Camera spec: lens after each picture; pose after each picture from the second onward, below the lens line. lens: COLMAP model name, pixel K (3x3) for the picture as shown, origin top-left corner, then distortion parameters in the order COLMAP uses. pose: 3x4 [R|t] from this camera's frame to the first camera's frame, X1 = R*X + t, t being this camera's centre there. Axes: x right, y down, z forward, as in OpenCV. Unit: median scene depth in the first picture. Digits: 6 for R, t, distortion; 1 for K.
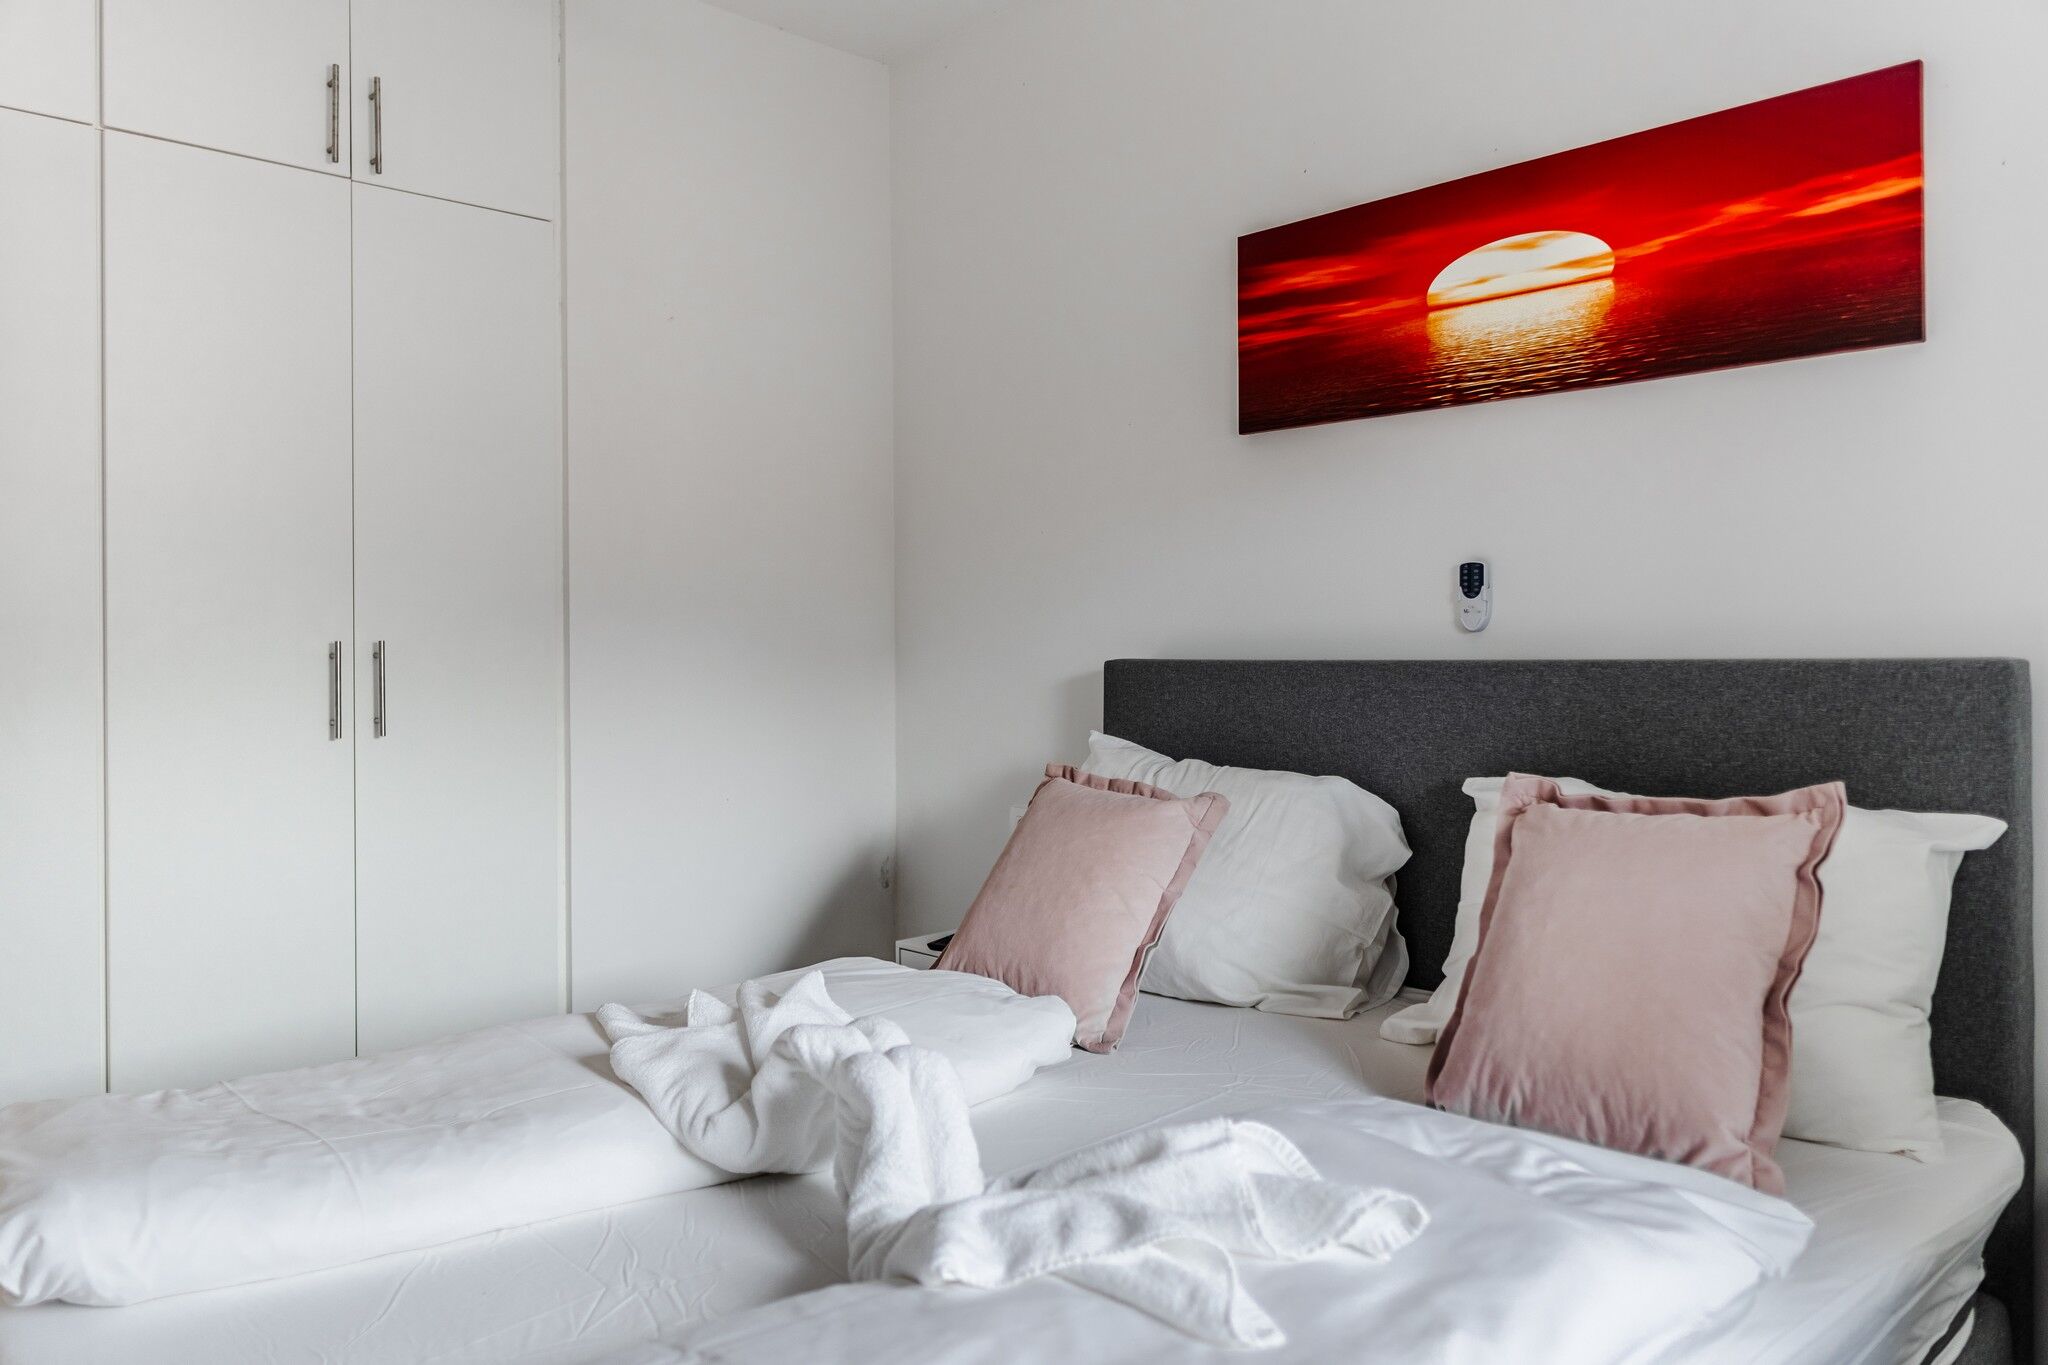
lens RADIAL K [[1439.7, 0, 1010.8], [0, 1439.7, 640.7], [0, 0, 1]] dist [0.005668, -0.009512]
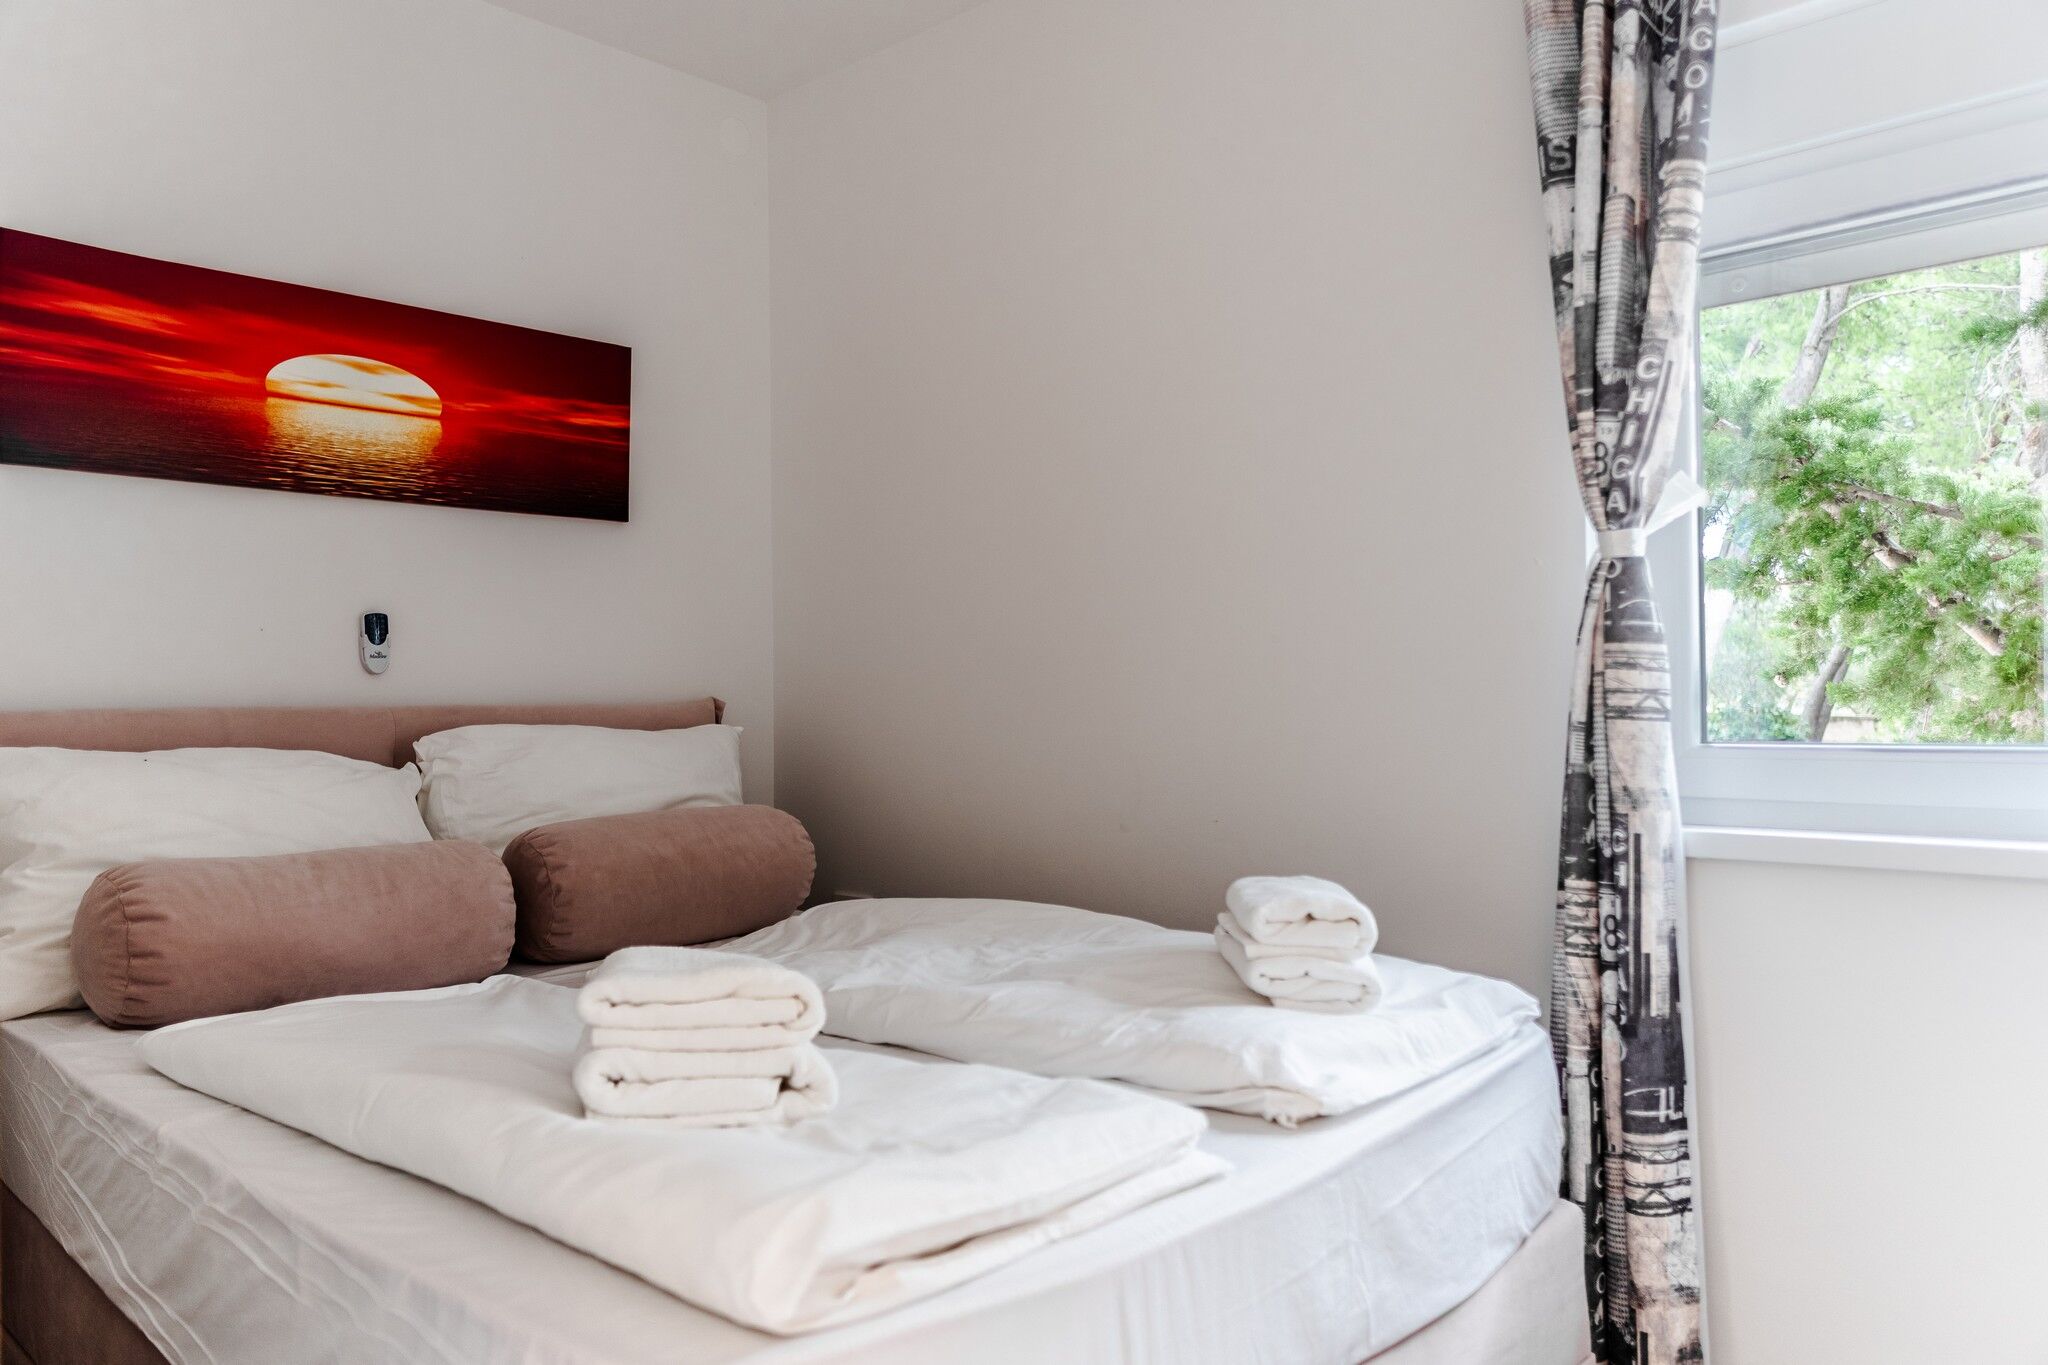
lens RADIAL K [[1439.7, 0, 1018.5], [0, 1439.7, 673.9], [0, 0, 1]] dist [0.005668, -0.009512]
pose [[-0.036036, 0.021532, 0.999119, -0.814478], [-0.001449, 0.999766, -0.021598, -0.003918], [-0.999349, -0.002226, -0.035996, 0.514410]]
